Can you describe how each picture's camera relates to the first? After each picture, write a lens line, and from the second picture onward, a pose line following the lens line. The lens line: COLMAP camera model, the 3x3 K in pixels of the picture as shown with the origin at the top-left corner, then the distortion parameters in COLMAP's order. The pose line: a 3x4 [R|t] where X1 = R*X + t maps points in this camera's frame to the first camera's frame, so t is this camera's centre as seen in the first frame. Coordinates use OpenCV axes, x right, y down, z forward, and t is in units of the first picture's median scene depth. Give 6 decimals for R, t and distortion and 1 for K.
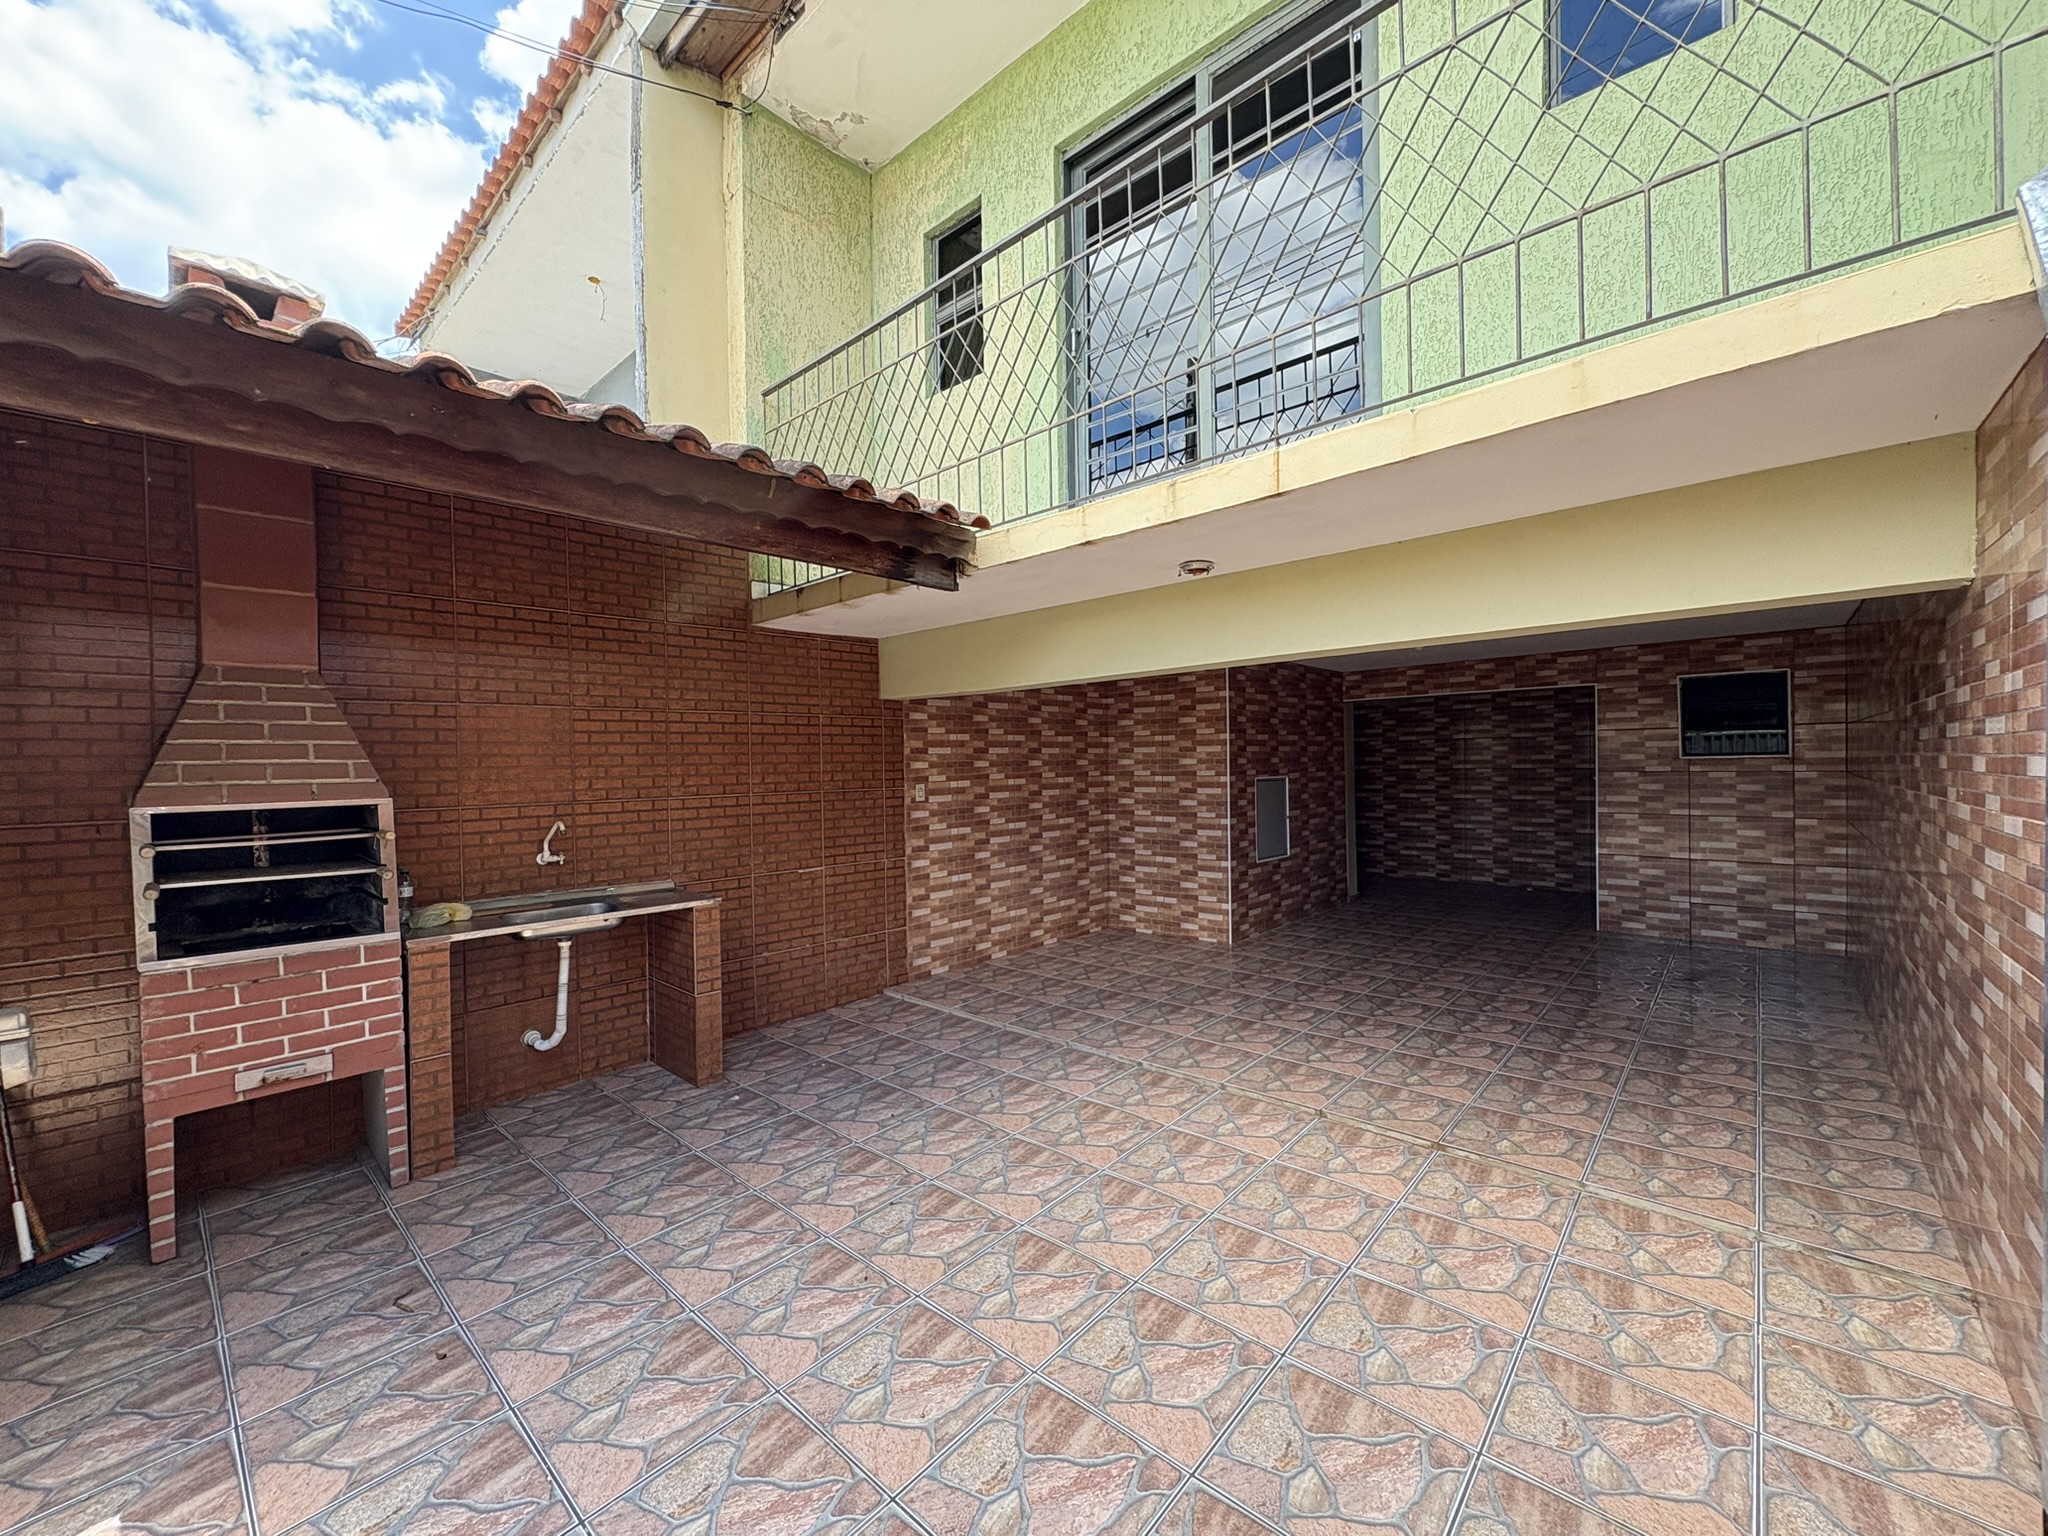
lens RADIAL K [[817.9, 0, 1012.2], [0, 817.9, 757.1], [0, 0, 1]] dist [-0.000350, 0.000467]
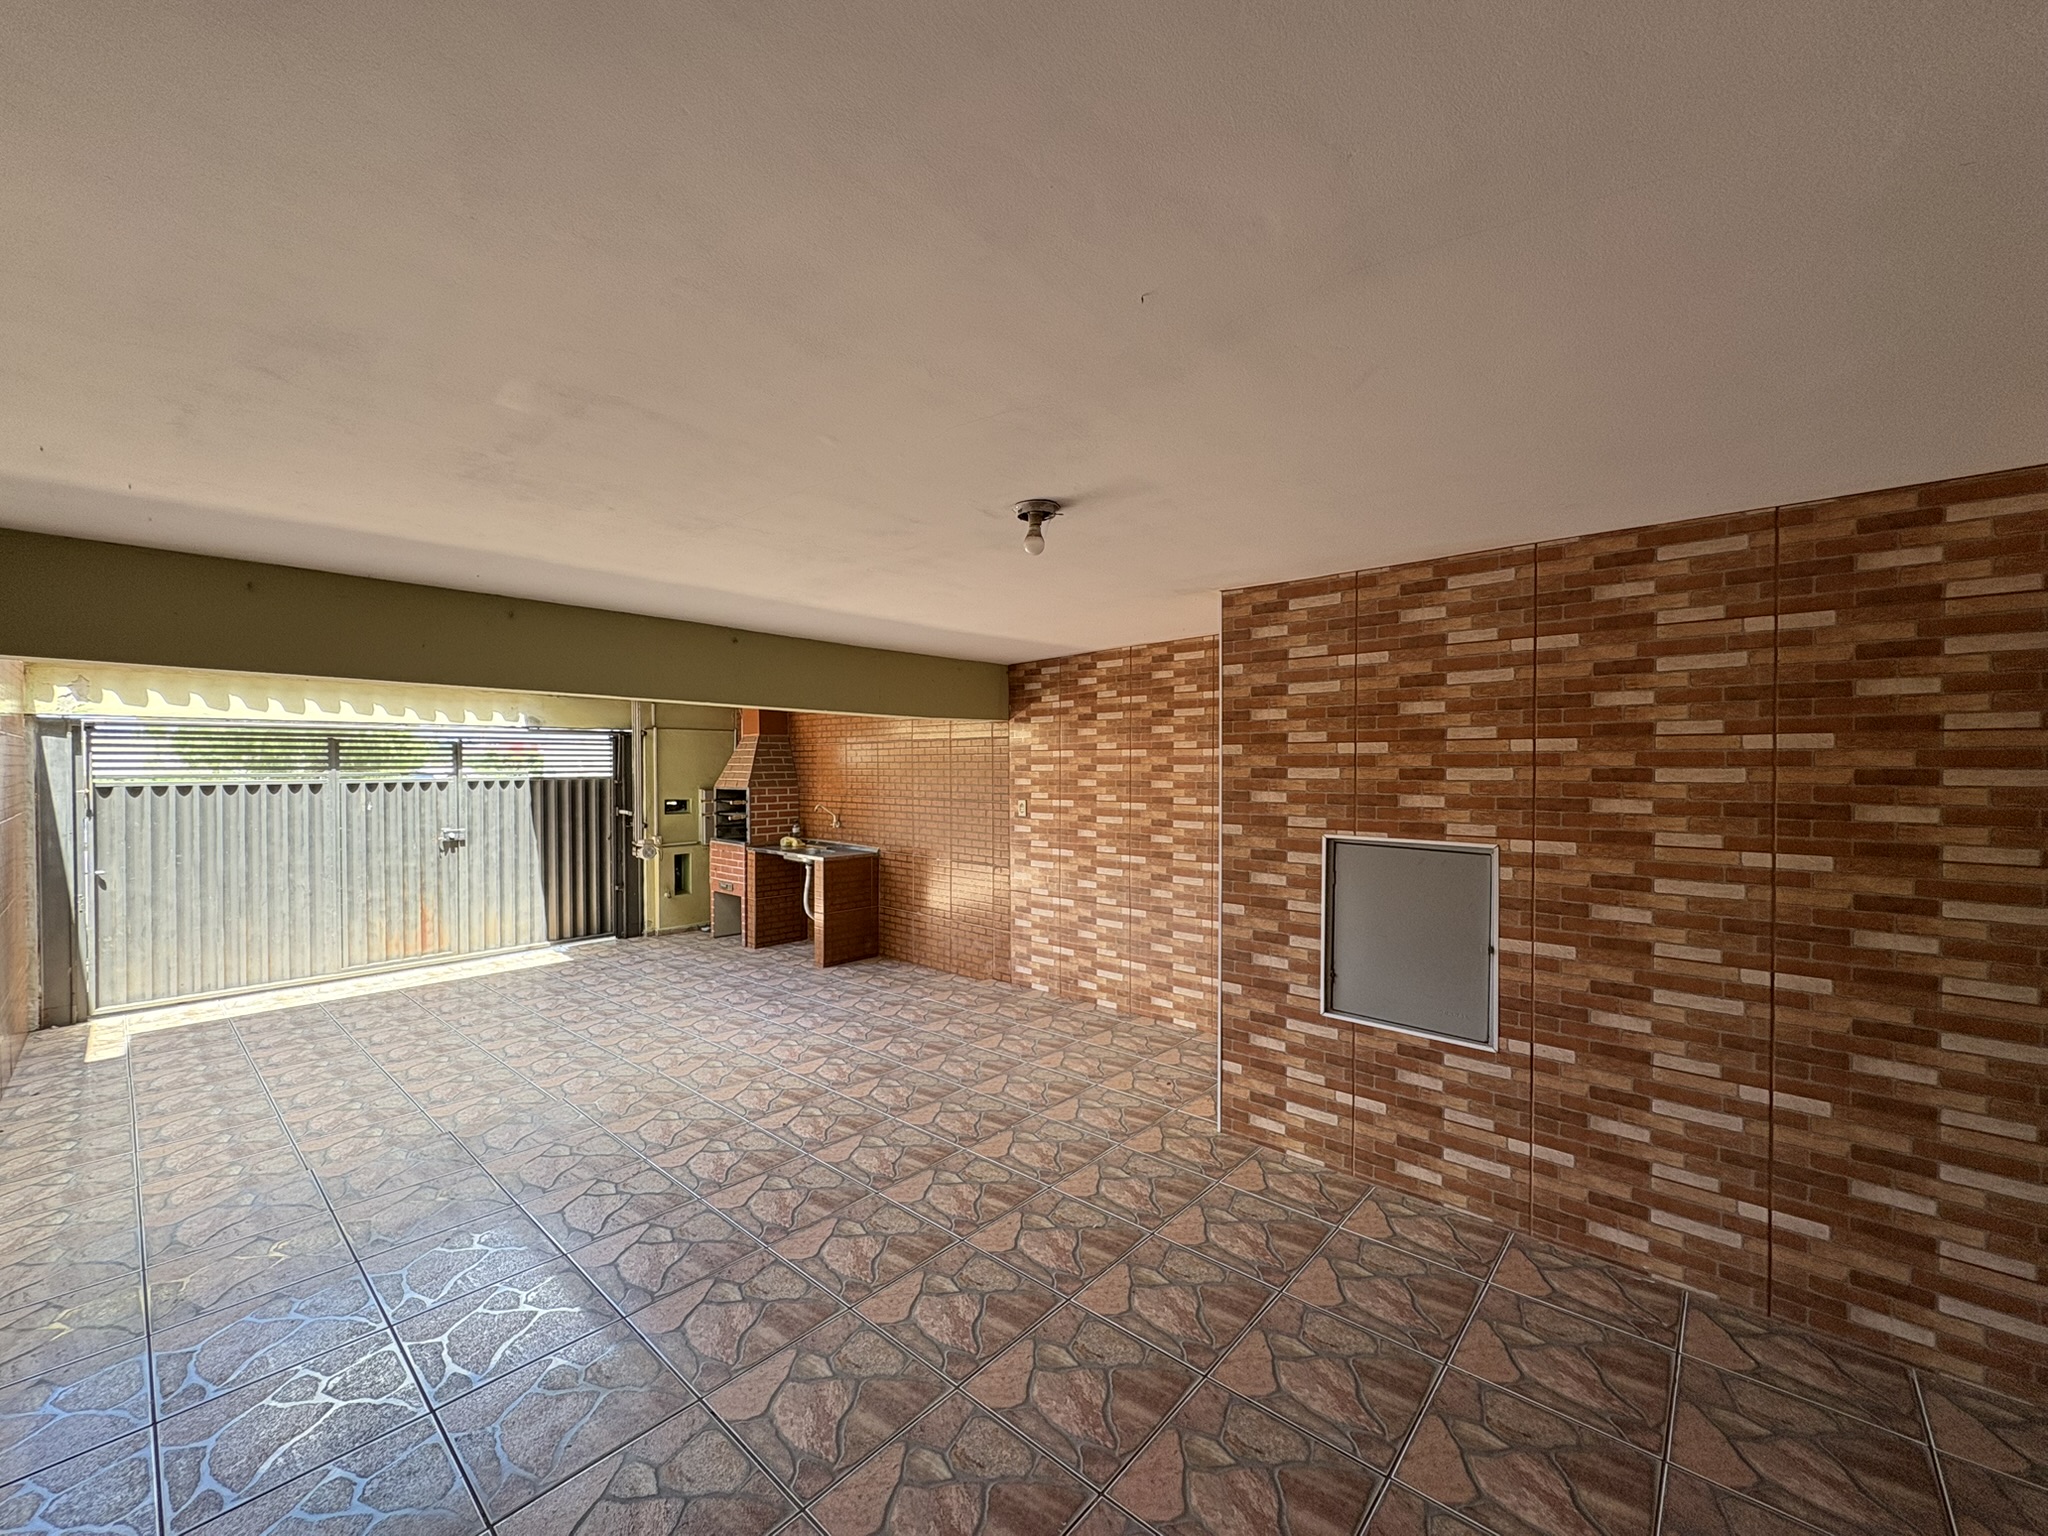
lens RADIAL K [[817.9, 0, 1013.6], [0, 817.9, 775.6], [0, 0, 1]] dist [-0.000350, 0.000467]
pose [[0.027760, 0.042816, -0.998697, 0.915312], [0.010122, 0.999019, 0.043111, -0.042724], [0.999563, -0.011306, 0.027299, 0.955767]]
